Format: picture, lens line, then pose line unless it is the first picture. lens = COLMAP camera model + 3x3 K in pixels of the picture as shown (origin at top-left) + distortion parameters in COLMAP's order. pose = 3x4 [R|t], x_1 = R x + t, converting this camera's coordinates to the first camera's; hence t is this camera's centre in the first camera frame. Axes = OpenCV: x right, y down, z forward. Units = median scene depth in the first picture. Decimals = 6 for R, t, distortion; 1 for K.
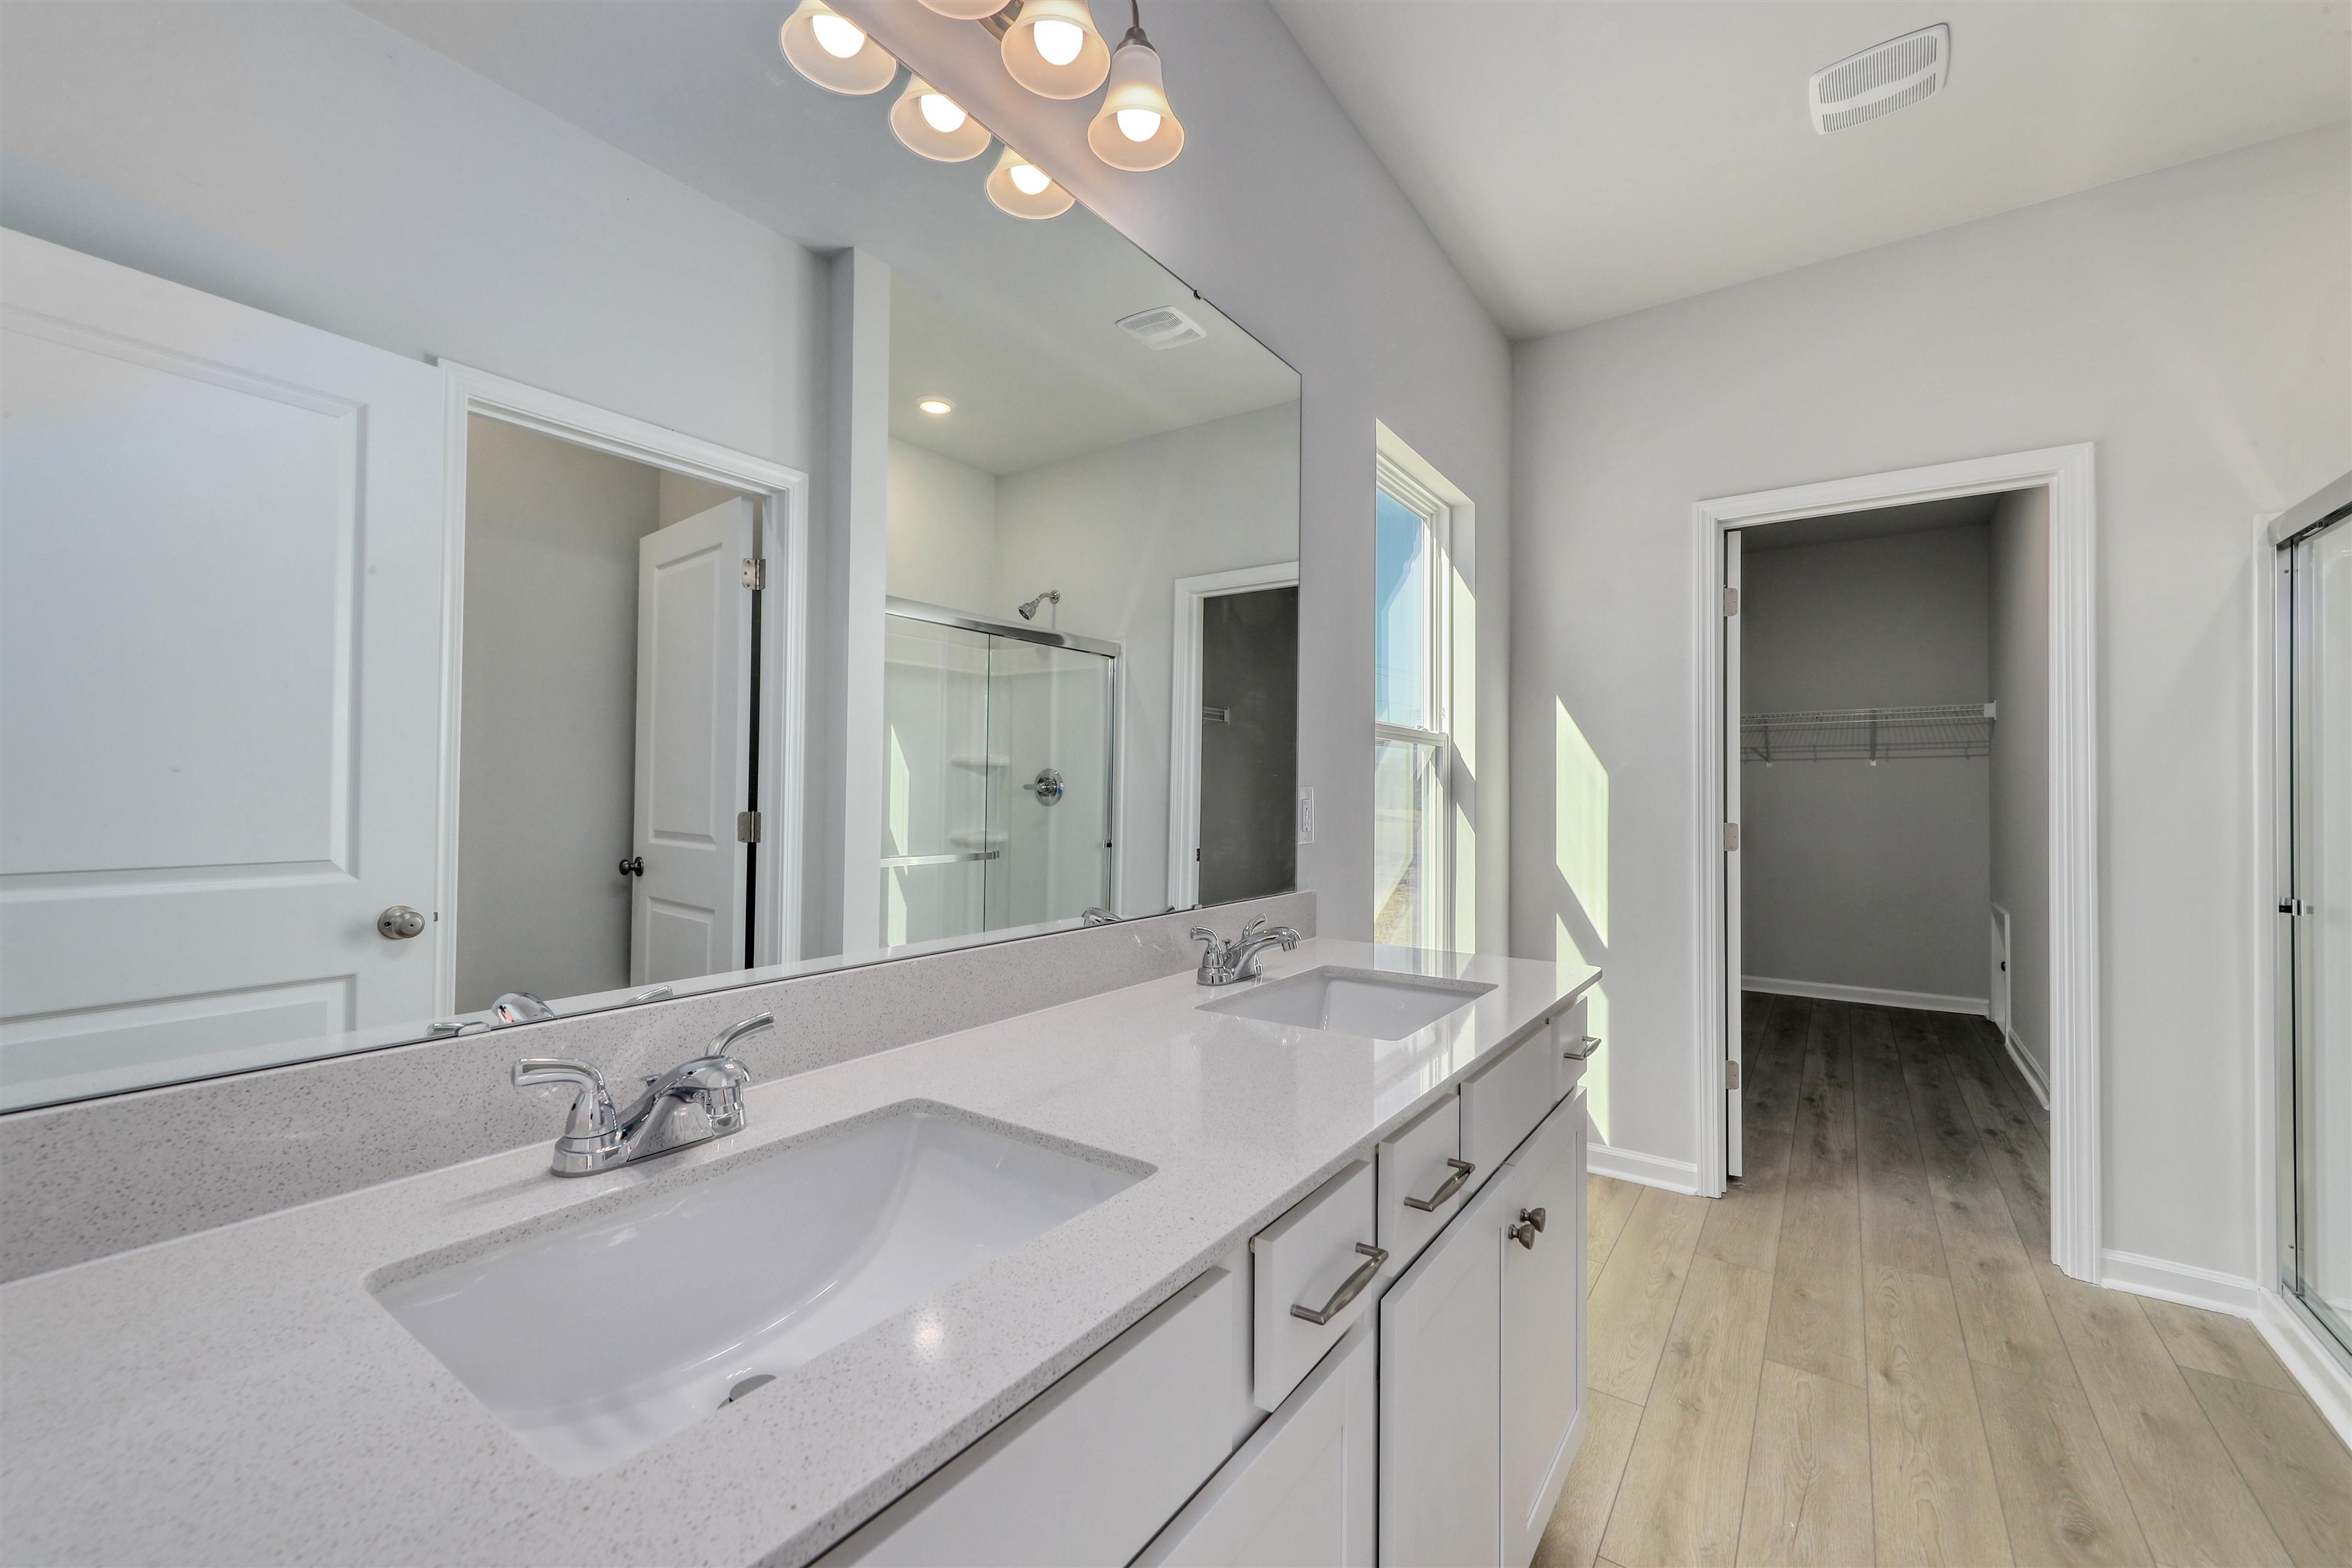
lens RADIAL K [[907.2, 0, 1200.8], [0, 907.2, 785.0], [0, 0, 1]] dist [0.001248, 0.000319]
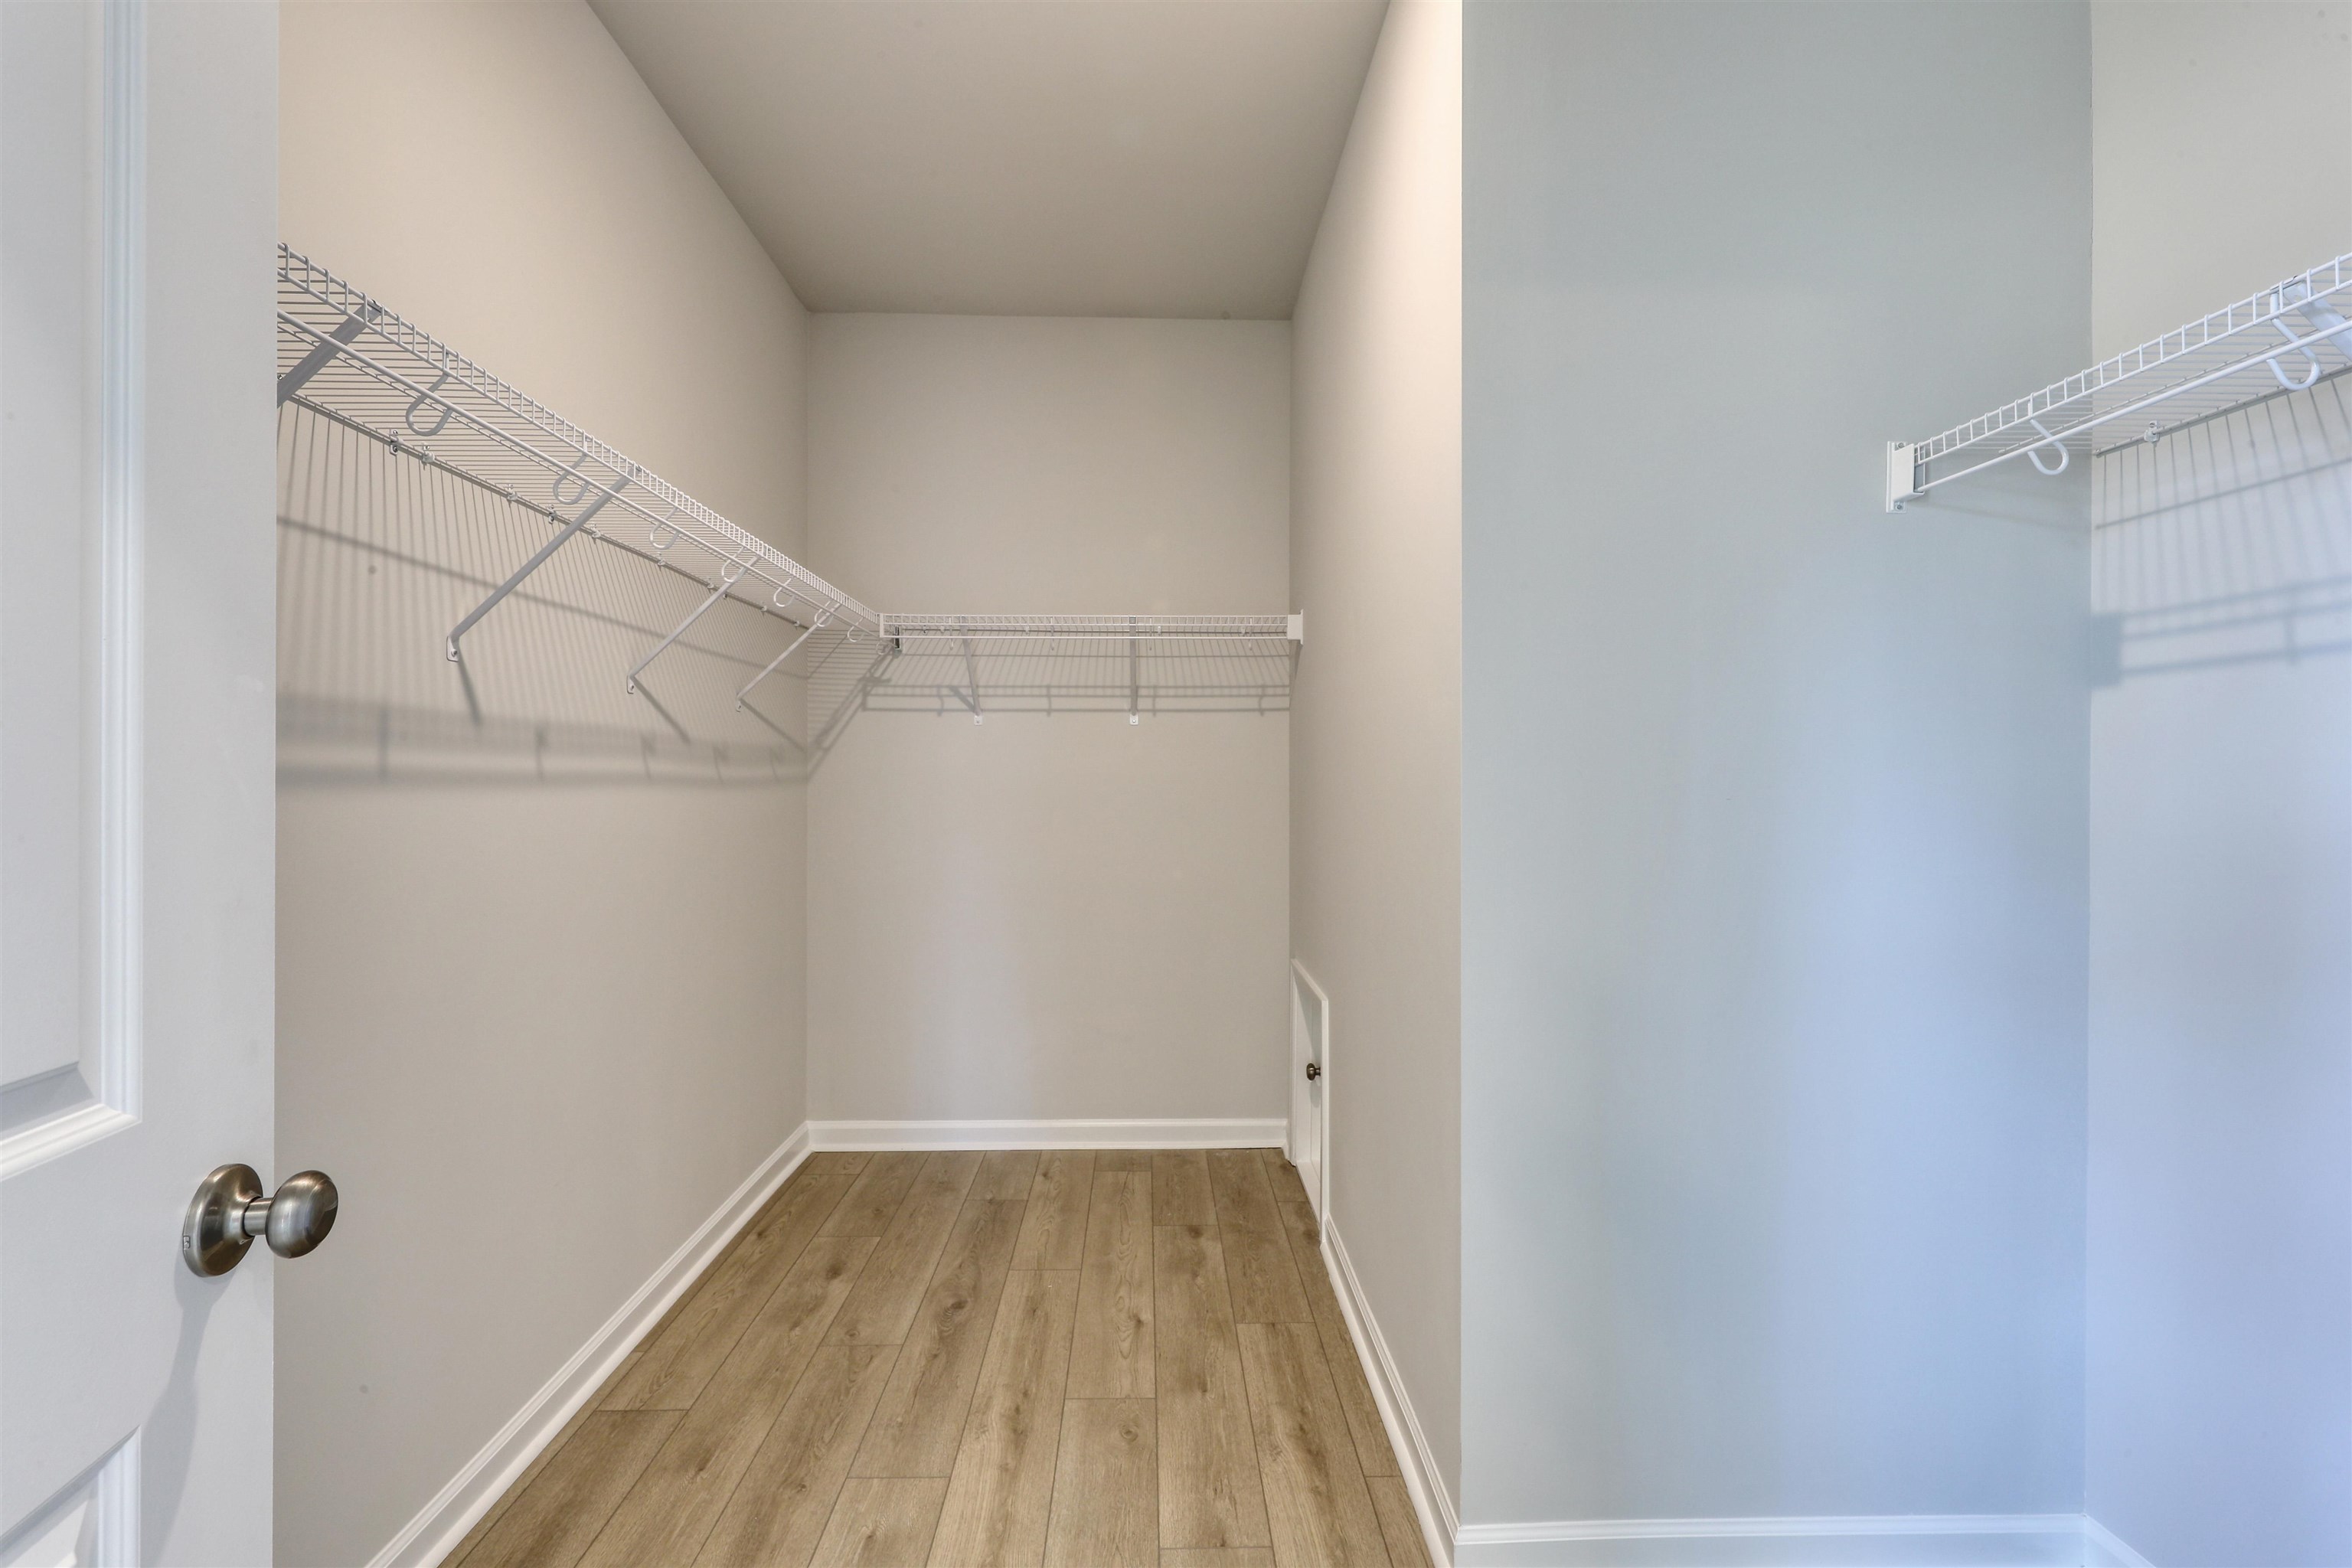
lens RADIAL K [[1057.9, 0, 1173.7], [0, 1057.9, 788.6], [0, 0, 1]] dist [0.003839, -0.001400]
pose [[0.800262, -0.004935, 0.599630, 0.403275], [-0.005367, 0.999867, 0.015392, 0.009592], [-0.599627, -0.015536, 0.800129, 0.505681]]
